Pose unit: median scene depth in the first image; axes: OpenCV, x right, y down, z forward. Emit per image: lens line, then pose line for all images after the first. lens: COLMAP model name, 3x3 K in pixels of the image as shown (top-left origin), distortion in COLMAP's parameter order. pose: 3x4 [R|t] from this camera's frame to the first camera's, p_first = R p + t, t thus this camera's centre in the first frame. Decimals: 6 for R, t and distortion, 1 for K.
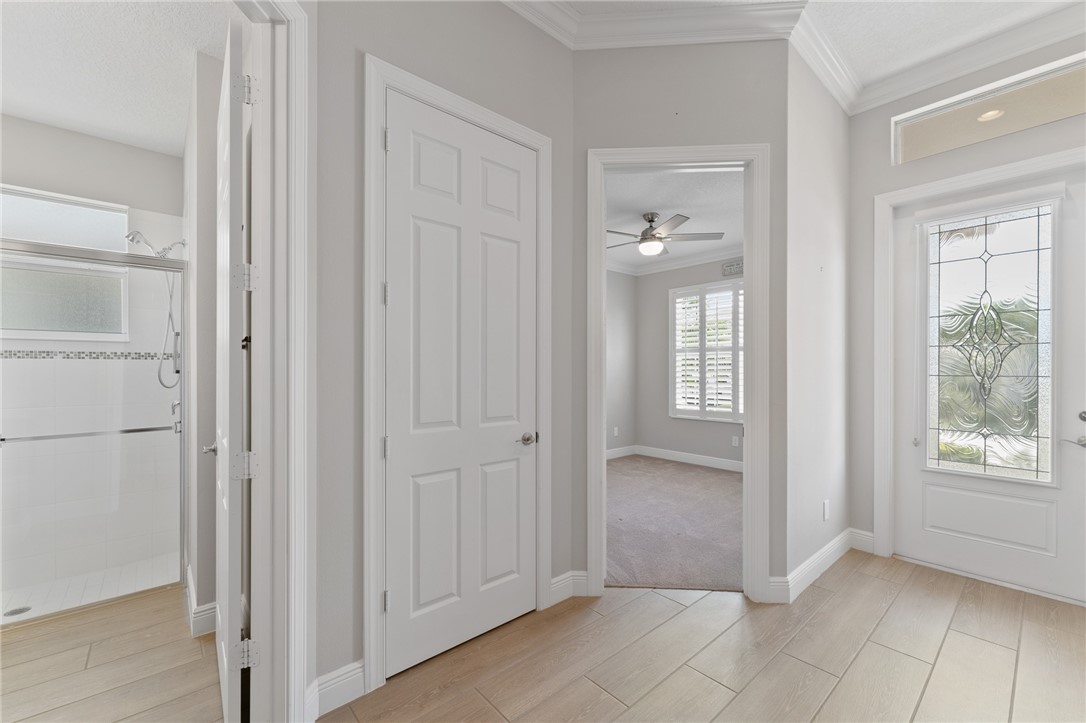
lens RADIAL K [[435.5, 0, 550.0], [0, 435.5, 366.2], [0, 0, 1]] dist [0.000336, -0.000480]
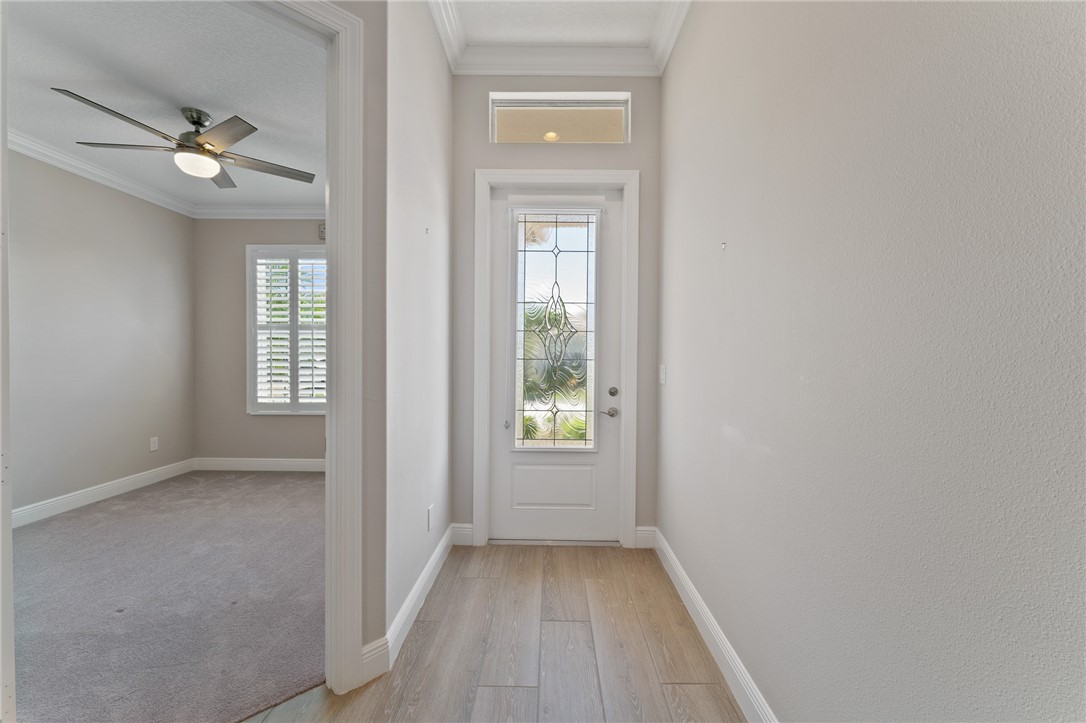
lens RADIAL K [[435.5, 0, 534.8], [0, 435.5, 371.0], [0, 0, 1]] dist [0.000336, -0.000480]
pose [[0.689091, -0.021791, 0.724348, 0.139671], [-0.013823, 0.998971, 0.043203, 0.004141], [-0.724543, -0.039783, 0.688080, 0.236644]]
